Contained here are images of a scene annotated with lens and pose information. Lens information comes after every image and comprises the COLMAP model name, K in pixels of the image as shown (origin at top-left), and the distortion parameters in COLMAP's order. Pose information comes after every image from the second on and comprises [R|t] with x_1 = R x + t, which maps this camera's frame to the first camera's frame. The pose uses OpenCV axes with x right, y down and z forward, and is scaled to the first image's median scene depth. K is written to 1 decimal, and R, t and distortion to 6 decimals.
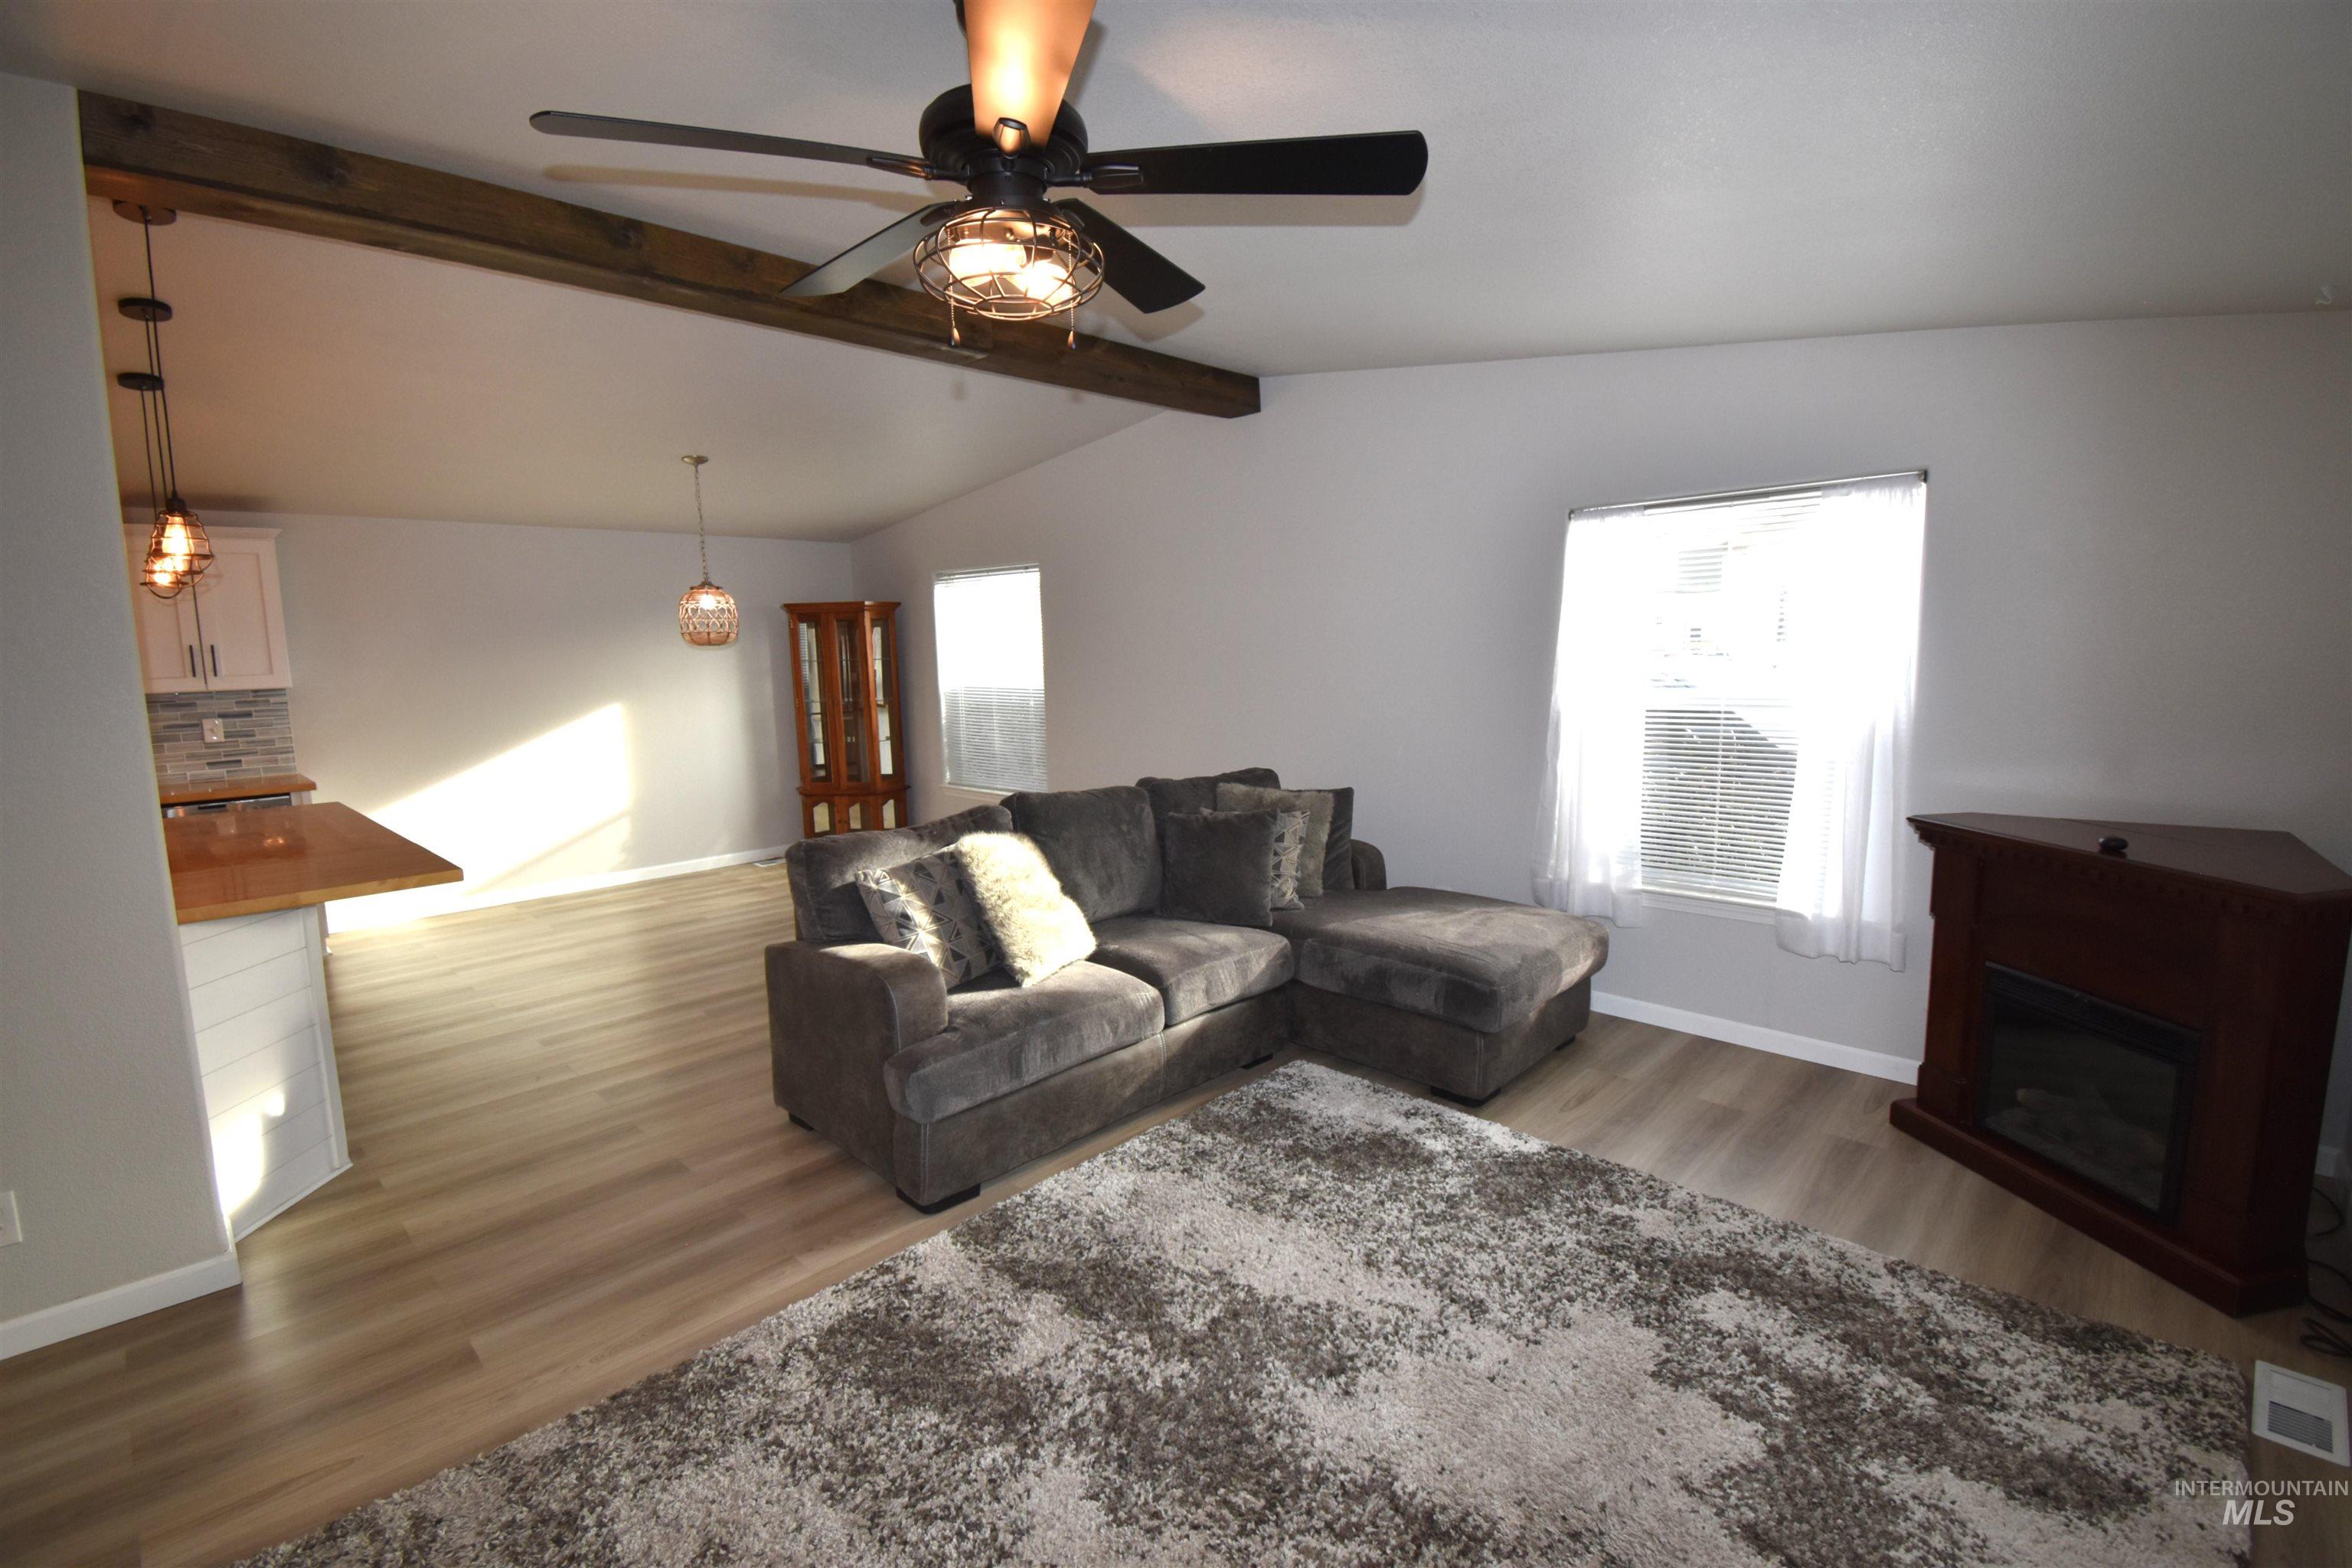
lens RADIAL K [[1042.1, 0, 1182.8], [0, 1042.1, 777.7], [0, 0, 1]] dist [0.019523, -0.026077]
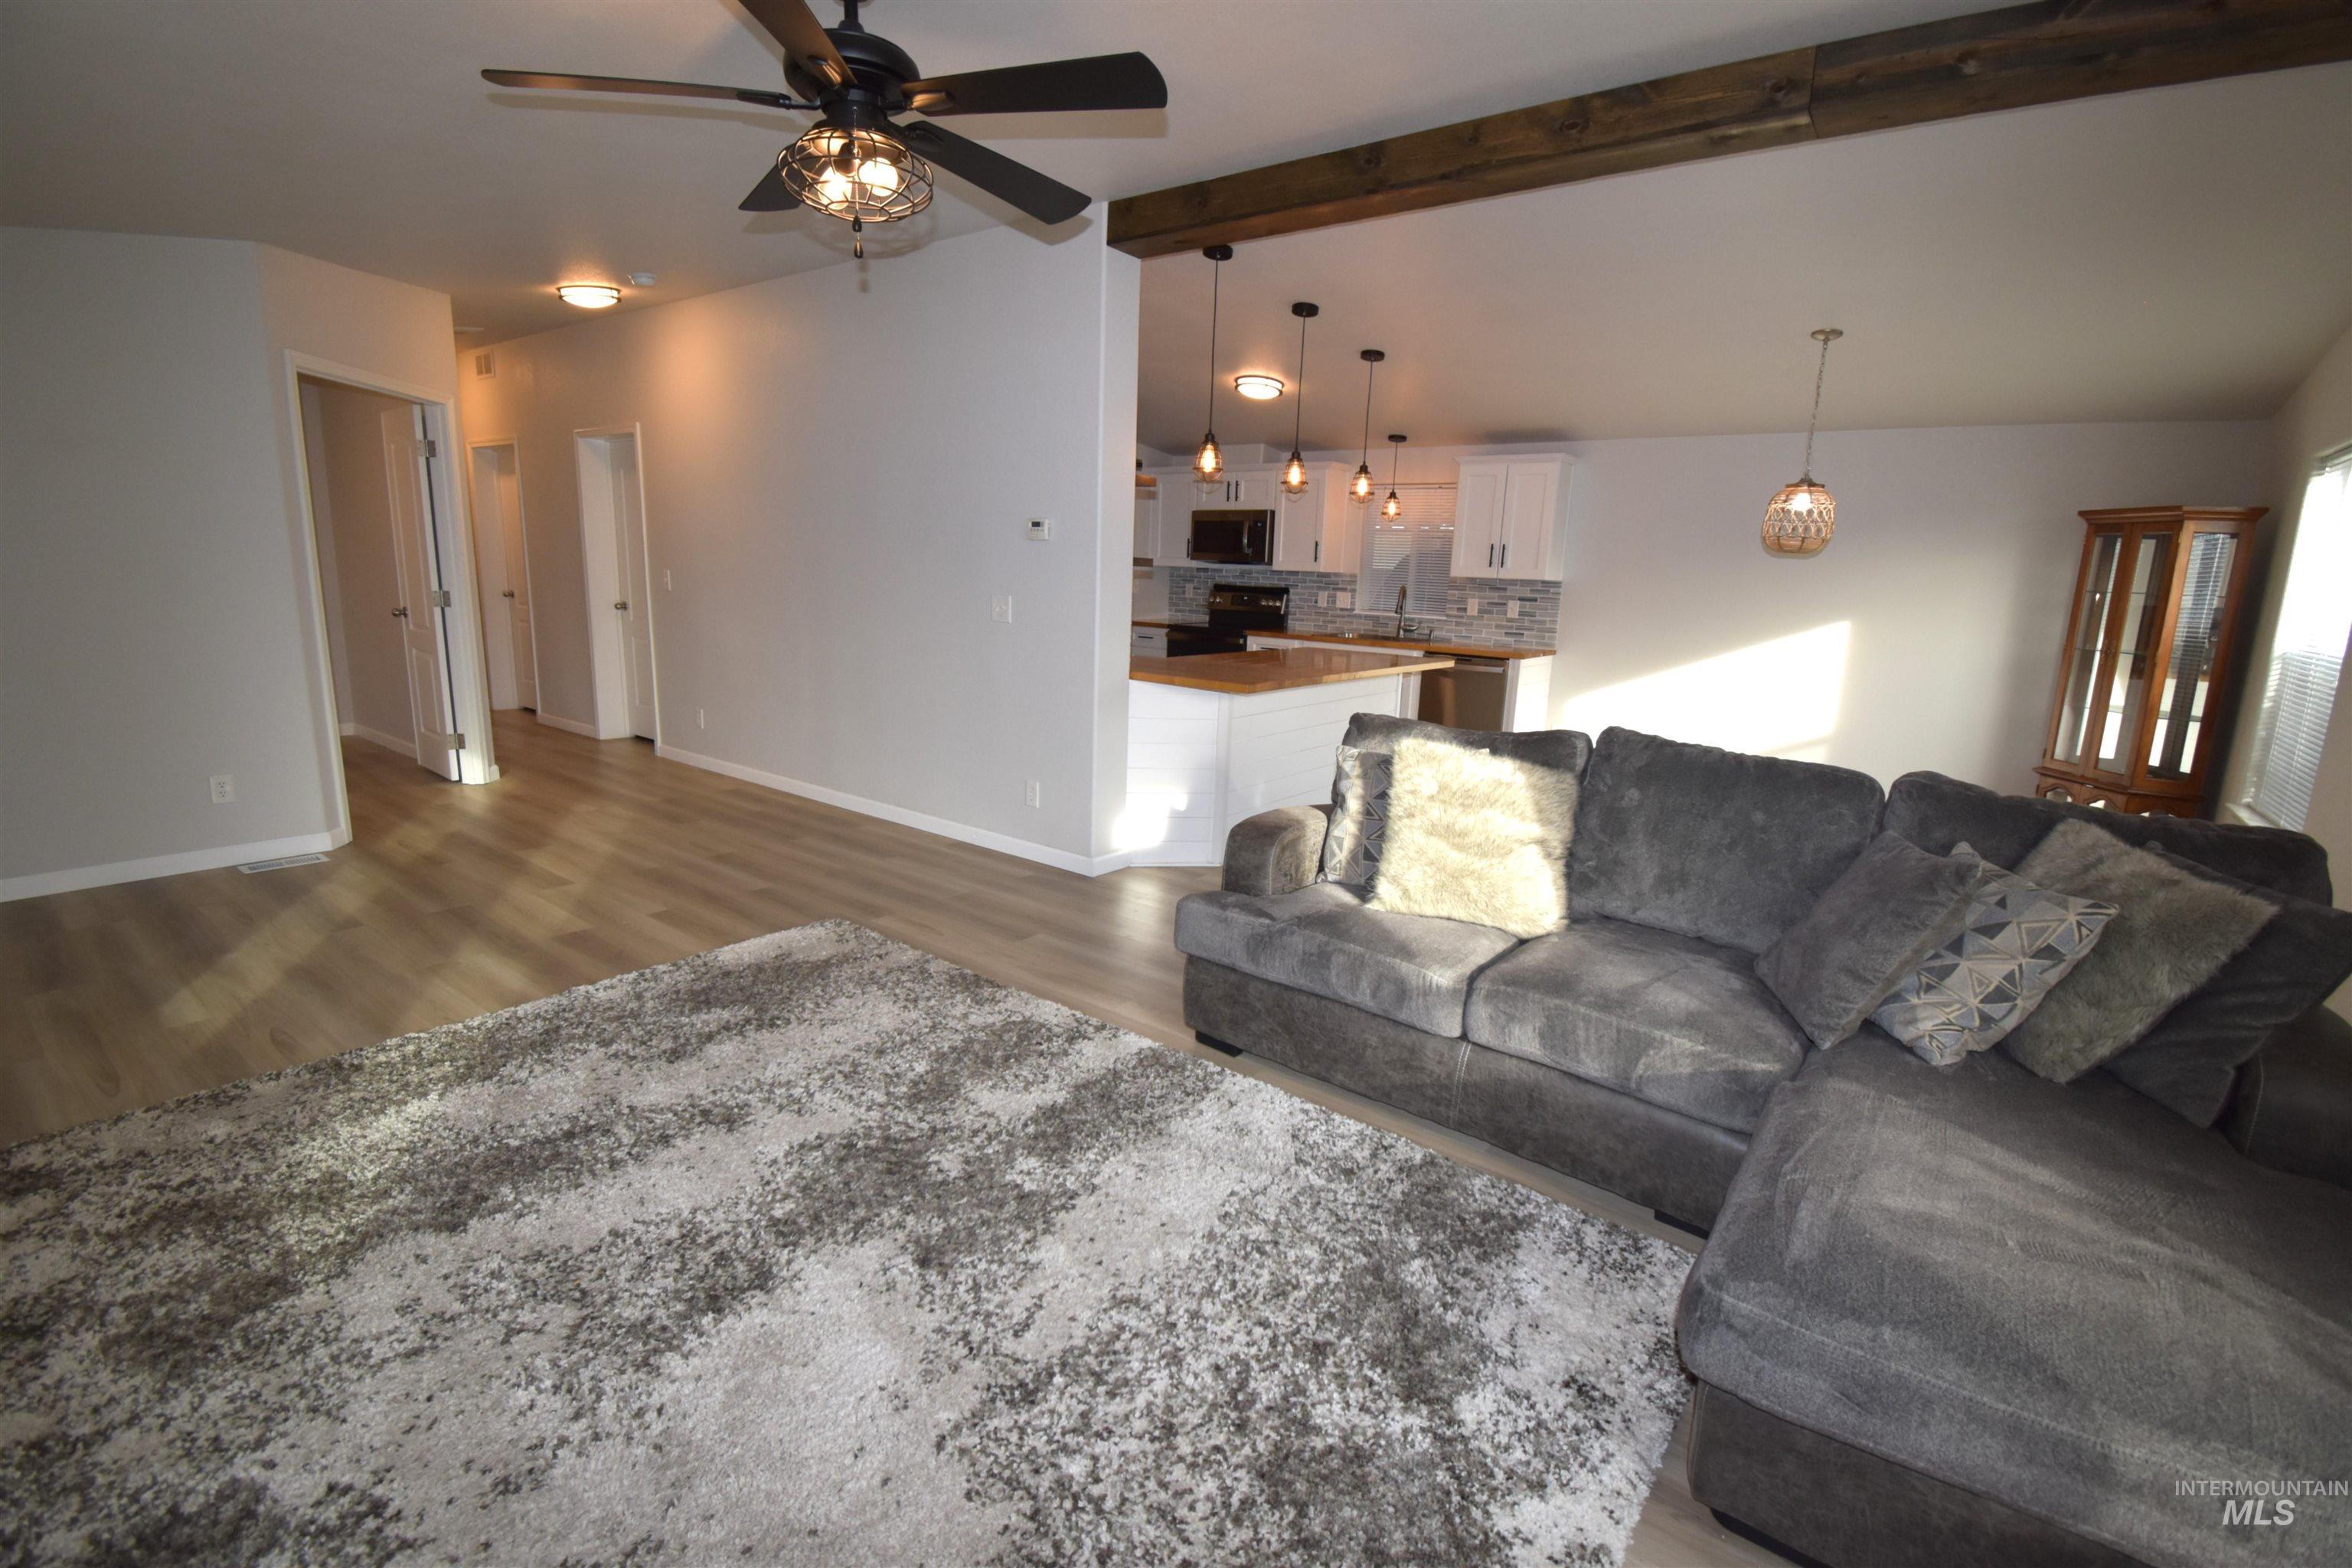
lens RADIAL K [[1042.1, 0, 1182.8], [0, 1042.1, 777.7], [0, 0, 1]] dist [0.019523, -0.026077]
pose [[0.110561, 0.223103, -0.968505, 0.661154], [-0.171029, 0.964213, 0.202590, -0.059701], [0.979043, 0.143244, 0.144761, 0.684396]]
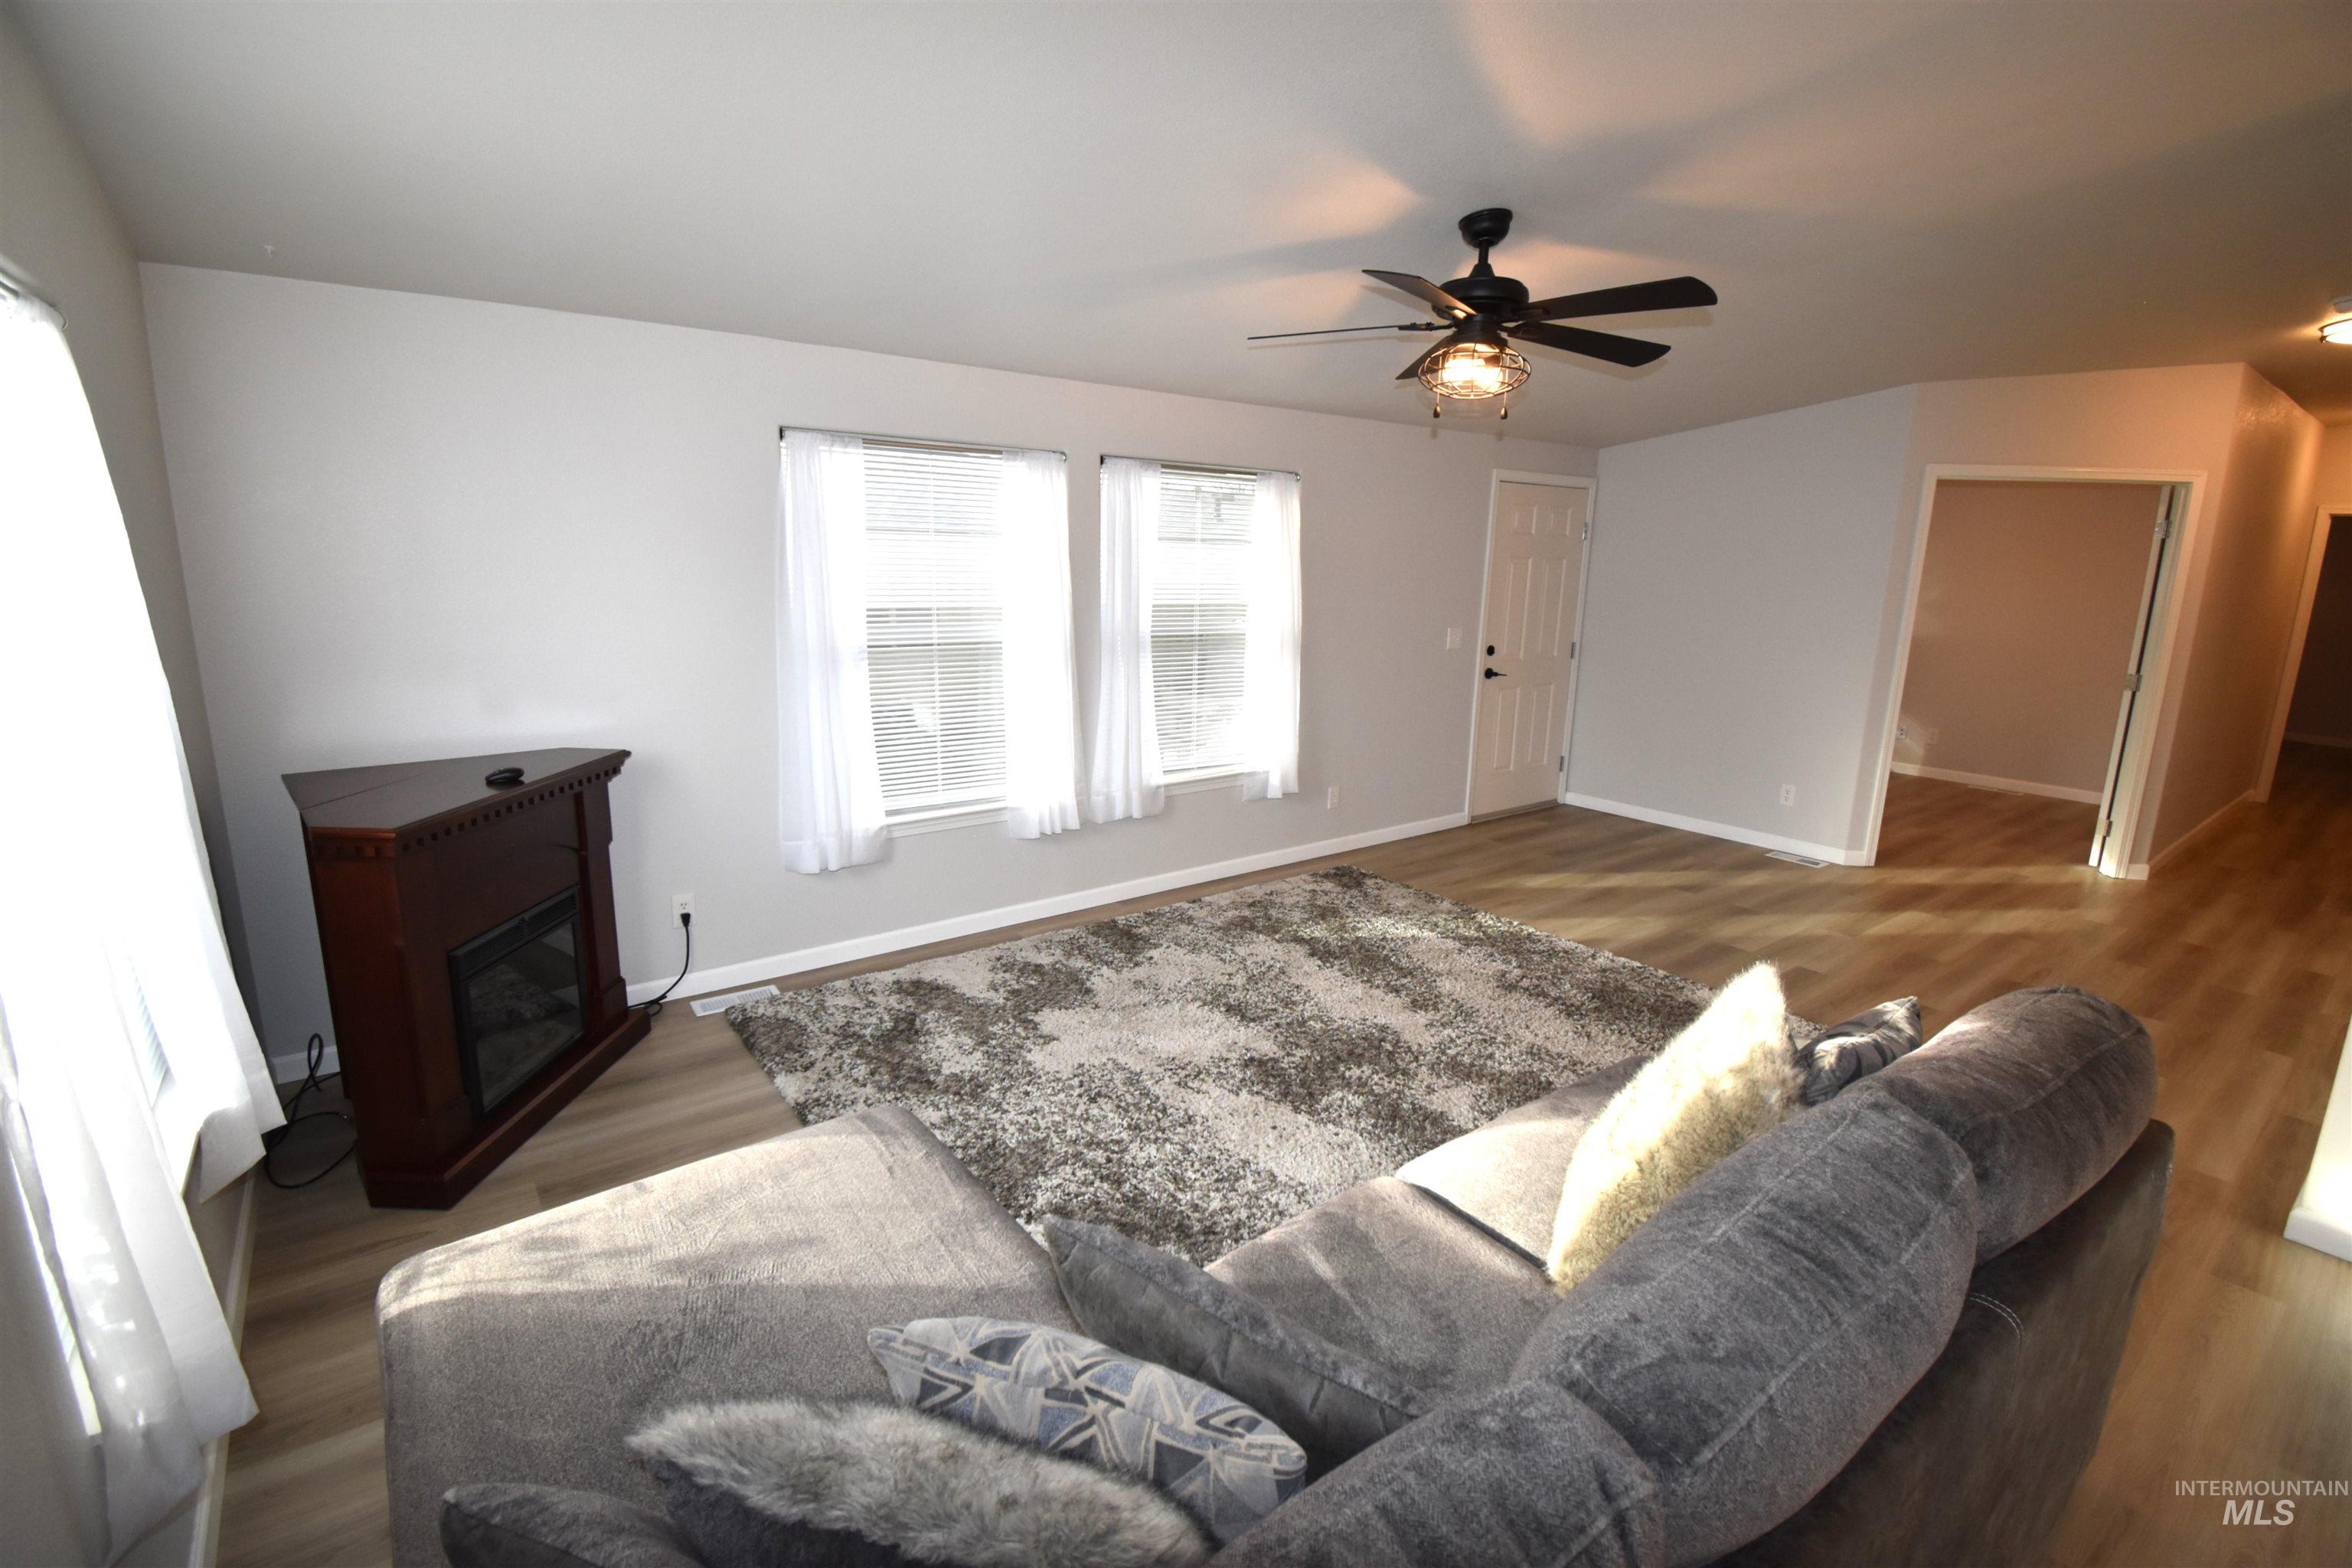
lens RADIAL K [[1042.1, 0, 1182.8], [0, 1042.1, 777.7], [0, 0, 1]] dist [0.019523, -0.026077]
pose [[-0.988000, -0.032484, 0.151000, 0.016876], [0.020036, 0.942417, 0.333839, -0.230818], [-0.153149, 0.332859, -0.930457, 1.540598]]
